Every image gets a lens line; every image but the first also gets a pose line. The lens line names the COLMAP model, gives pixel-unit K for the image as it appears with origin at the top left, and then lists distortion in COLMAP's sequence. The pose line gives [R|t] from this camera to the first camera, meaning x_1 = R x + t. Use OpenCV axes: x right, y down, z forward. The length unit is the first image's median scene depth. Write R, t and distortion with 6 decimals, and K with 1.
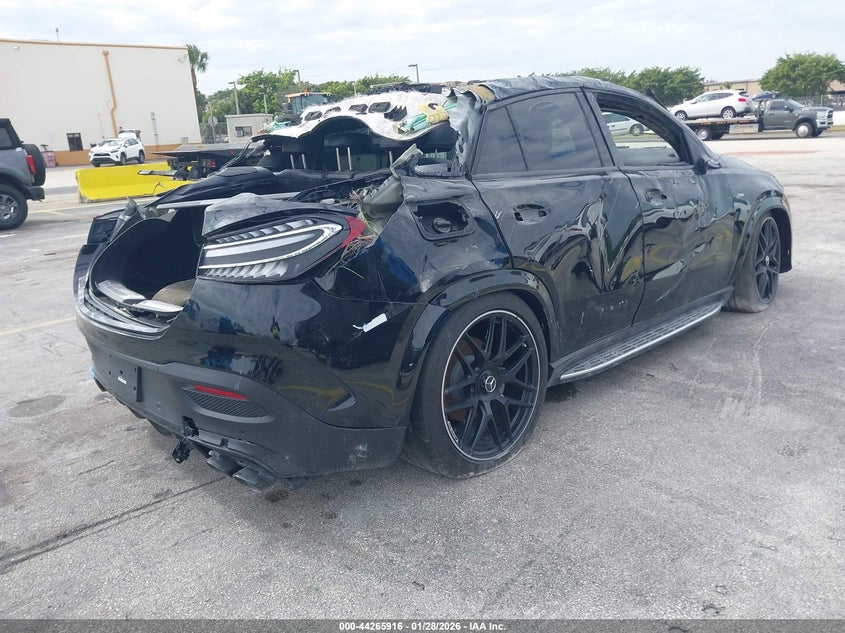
lens RADIAL K [[645.3, 0, 421.5], [0, 645.3, 321.1], [0, 0, 1]] dist [0.013686, -0.010833]
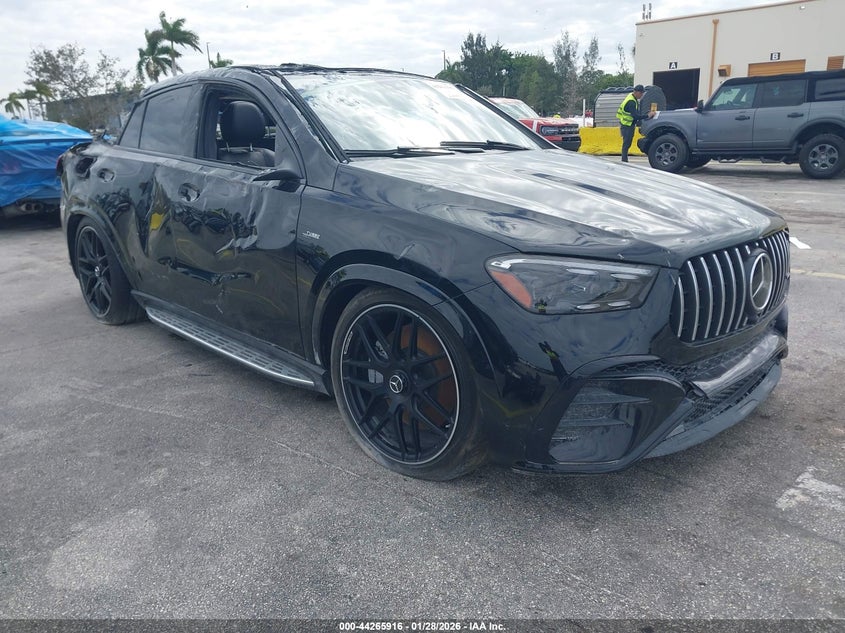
lens RADIAL K [[645.3, 0, 442.7], [0, 645.3, 307.9], [0, 0, 1]] dist [0.013686, -0.010833]
pose [[0.042943, 0.328518, -0.943521, 1.644740], [-0.256447, 0.916375, 0.307394, -0.523703], [0.965604, 0.228763, 0.123600, 1.563309]]
